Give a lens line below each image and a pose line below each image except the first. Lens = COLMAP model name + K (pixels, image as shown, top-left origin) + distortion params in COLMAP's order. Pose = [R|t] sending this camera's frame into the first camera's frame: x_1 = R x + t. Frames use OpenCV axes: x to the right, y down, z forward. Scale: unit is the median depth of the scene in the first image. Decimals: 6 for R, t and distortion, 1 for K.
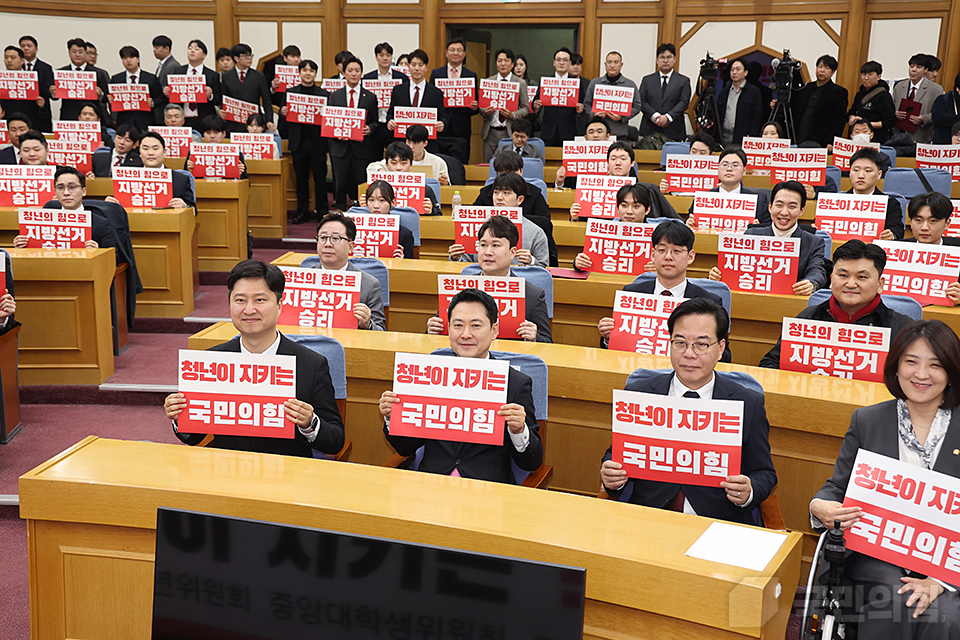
lens RADIAL K [[1135.2, 0, 480.0], [0, 1135.2, 320.0], [0, 0, 1]] dist [0.142525, 0.031477]
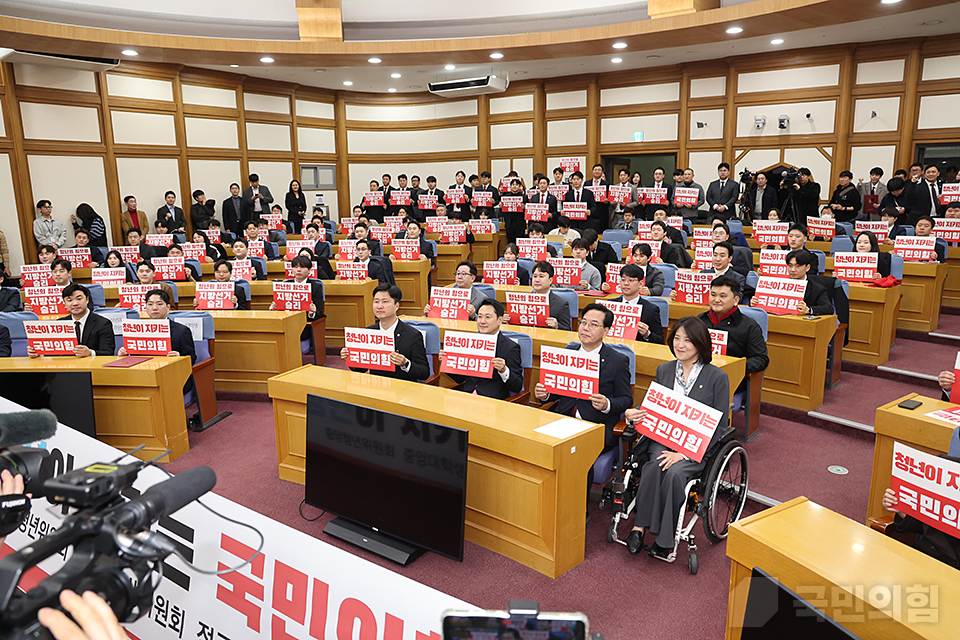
lens RADIAL K [[668.0, 0, 480.0], [0, 668.0, 320.0], [0, 0, 1]] dist [-0.072411, 0.072275]
pose [[0.959078, 0.021963, -0.282291, 0.105162], [-0.024703, 0.999676, -0.006151, 0.006143], [0.282064, 0.012872, 0.959309, -0.032528]]
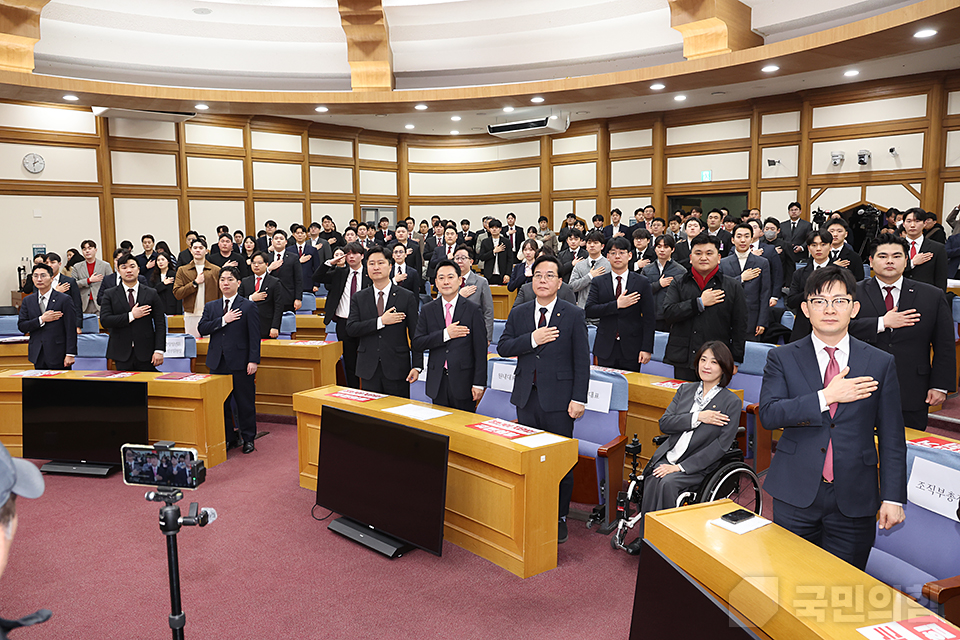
lens RADIAL K [[718.6, 0, 448.0], [0, 718.6, 320.6], [0, 0, 1]] dist [-0.061585, 0.072587]
pose [[0.901638, 0.019468, -0.432054, 0.167845], [-0.056217, 0.995787, -0.072447, 0.021236], [0.428823, 0.089610, 0.898933, -0.074731]]
